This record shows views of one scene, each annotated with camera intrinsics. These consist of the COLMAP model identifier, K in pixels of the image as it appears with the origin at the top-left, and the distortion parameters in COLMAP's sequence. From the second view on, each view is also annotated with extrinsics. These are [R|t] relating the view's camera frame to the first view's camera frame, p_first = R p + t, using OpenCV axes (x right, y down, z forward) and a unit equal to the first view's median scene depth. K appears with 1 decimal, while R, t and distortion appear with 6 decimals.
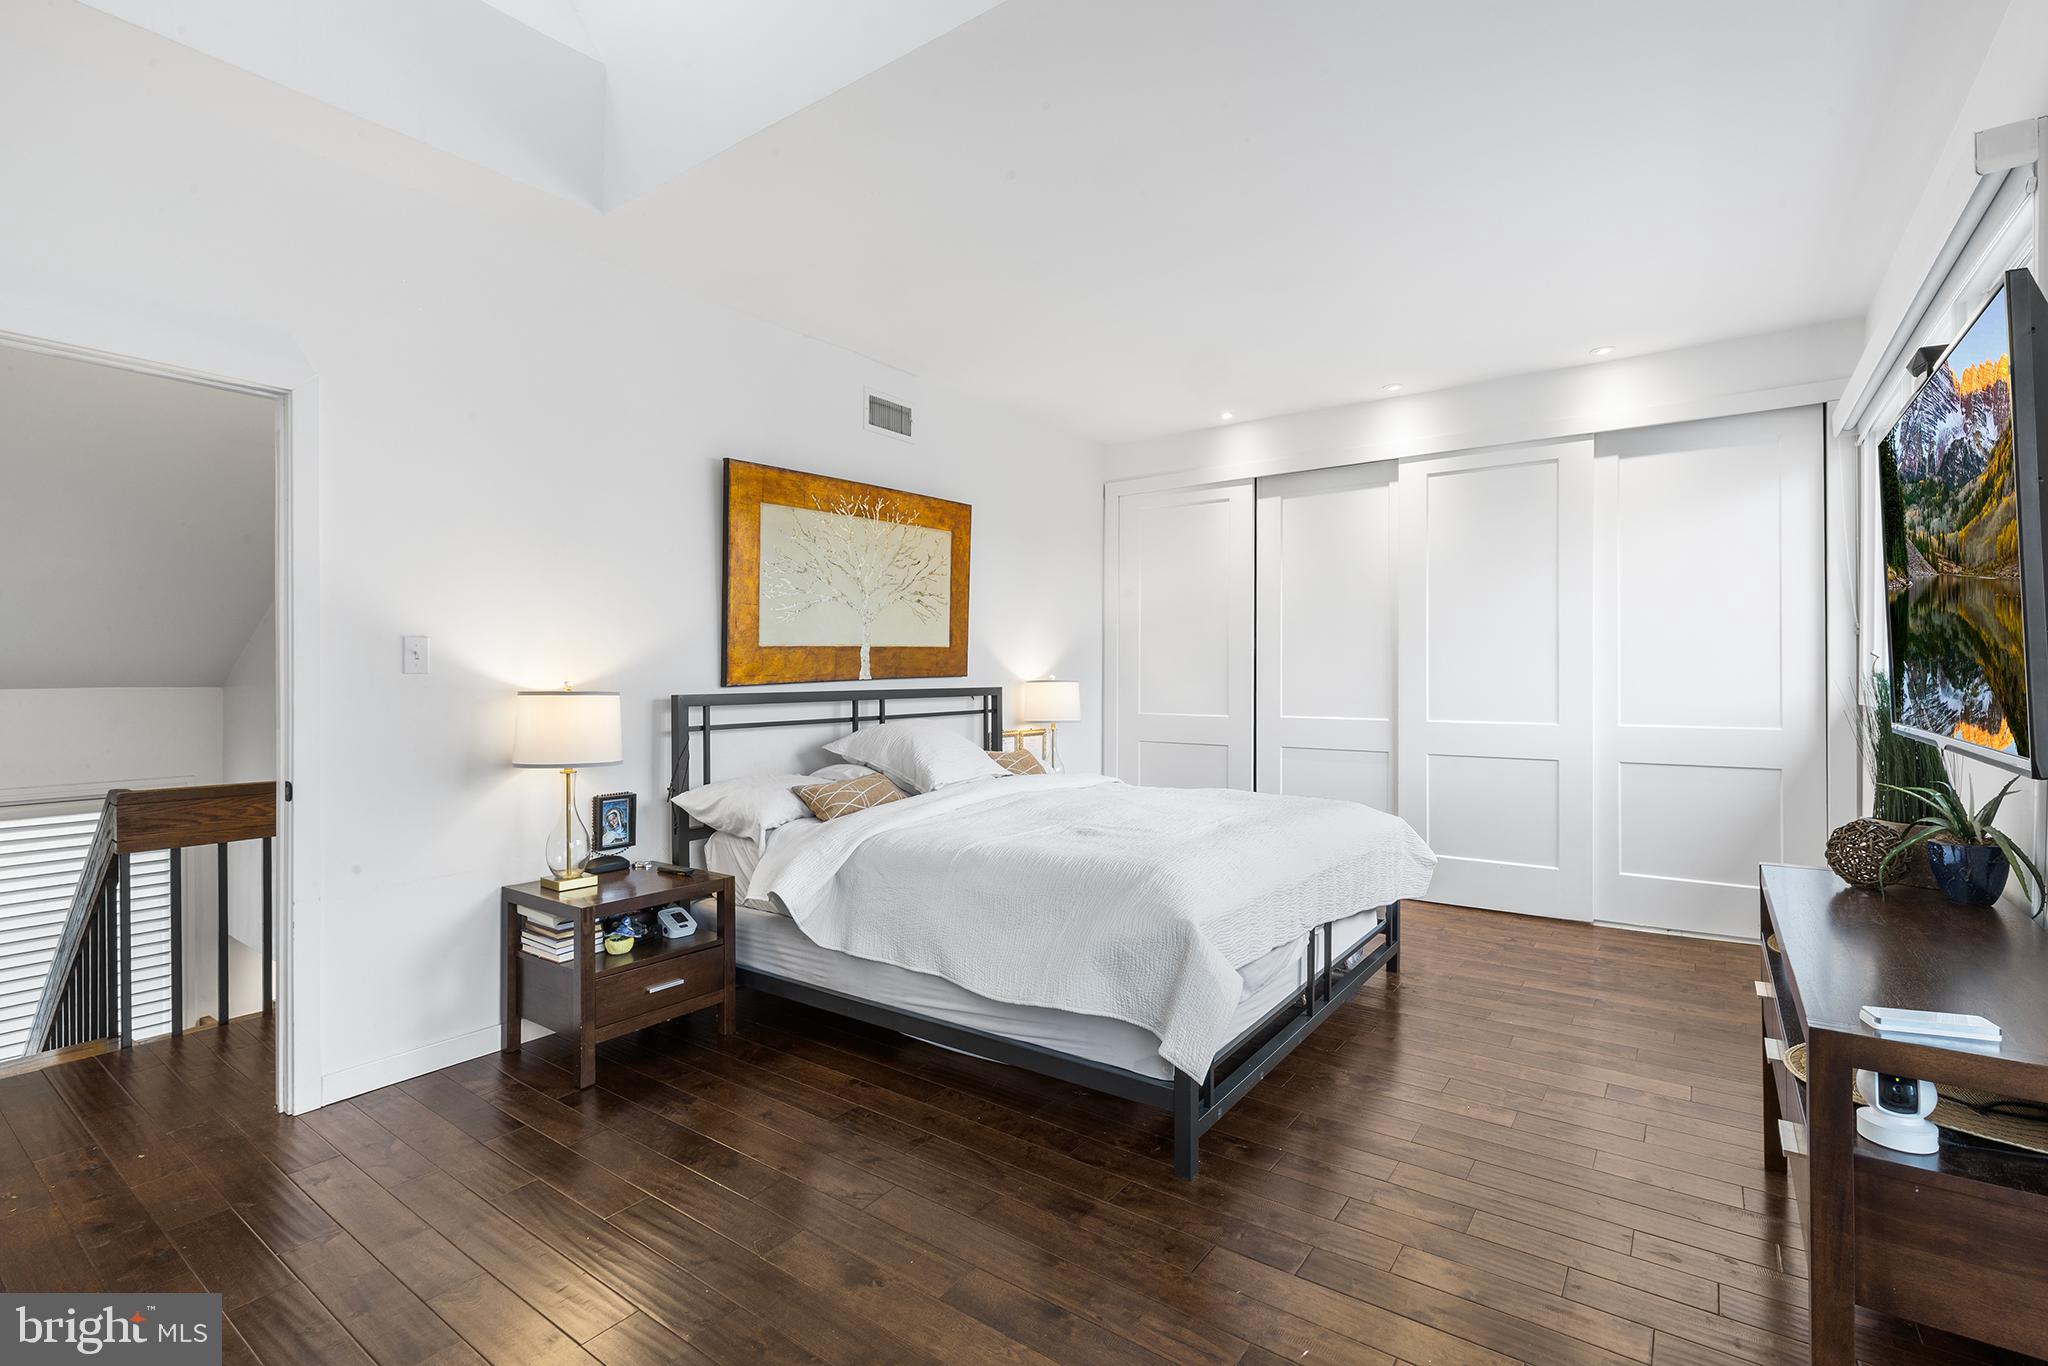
lens RADIAL K [[929.8, 0, 1022.9], [0, 929.8, 671.4], [0, 0, 1]] dist [-0.014013, -0.000587]
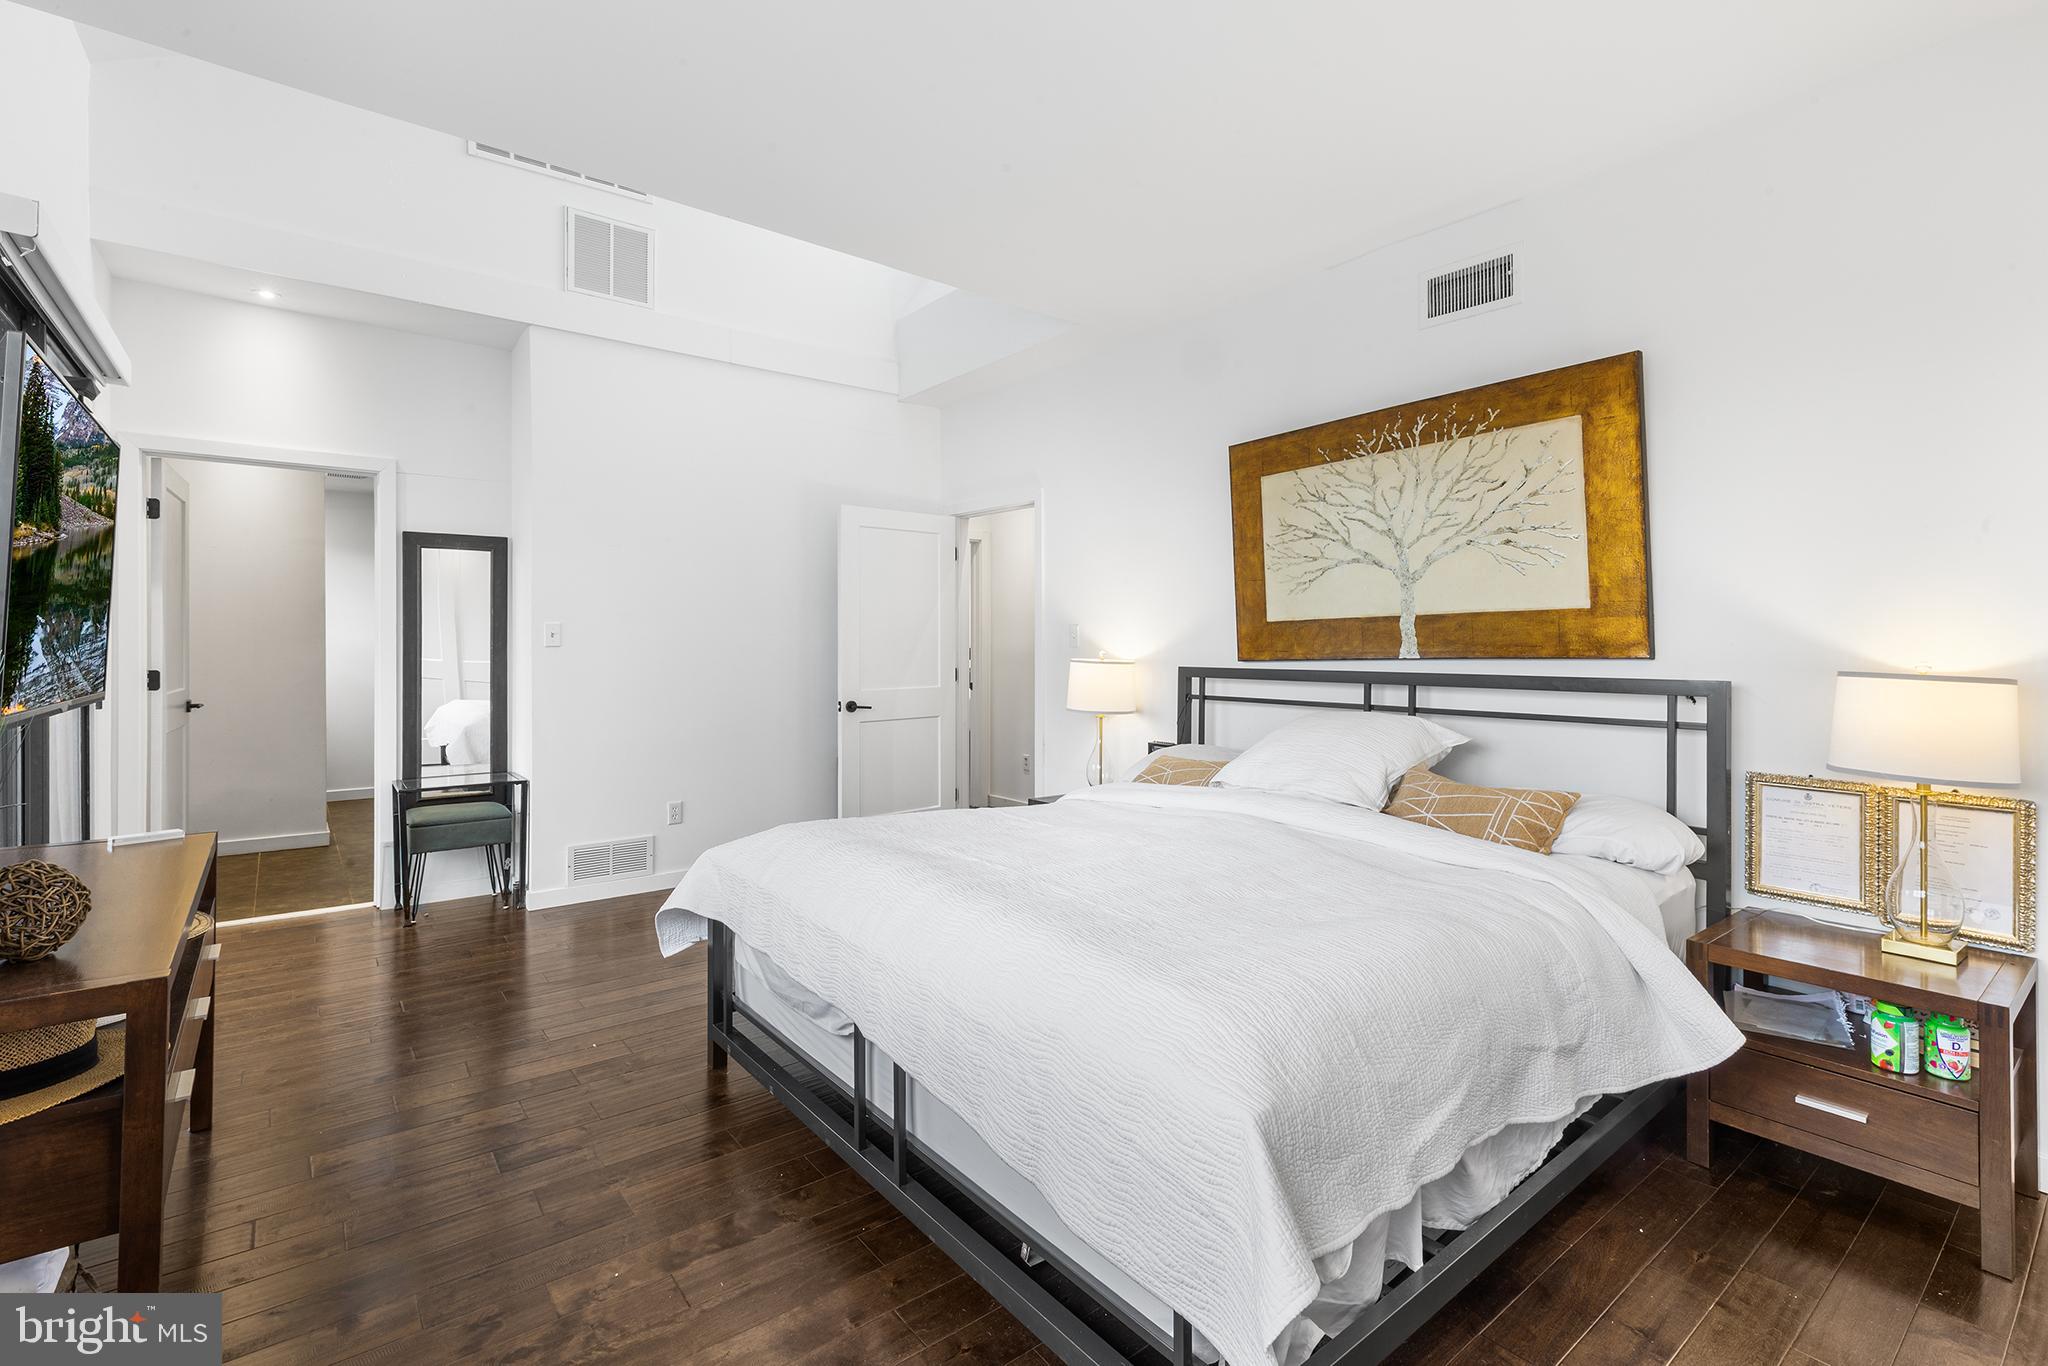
lens RADIAL K [[929.8, 0, 1036.8], [0, 929.8, 644.2], [0, 0, 1]] dist [-0.014013, -0.000587]
pose [[-0.265816, -0.006897, -0.963999, 0.651639], [-0.012338, 0.999917, -0.003752, 0.003601], [0.963945, 0.010897, -0.265879, 0.911463]]
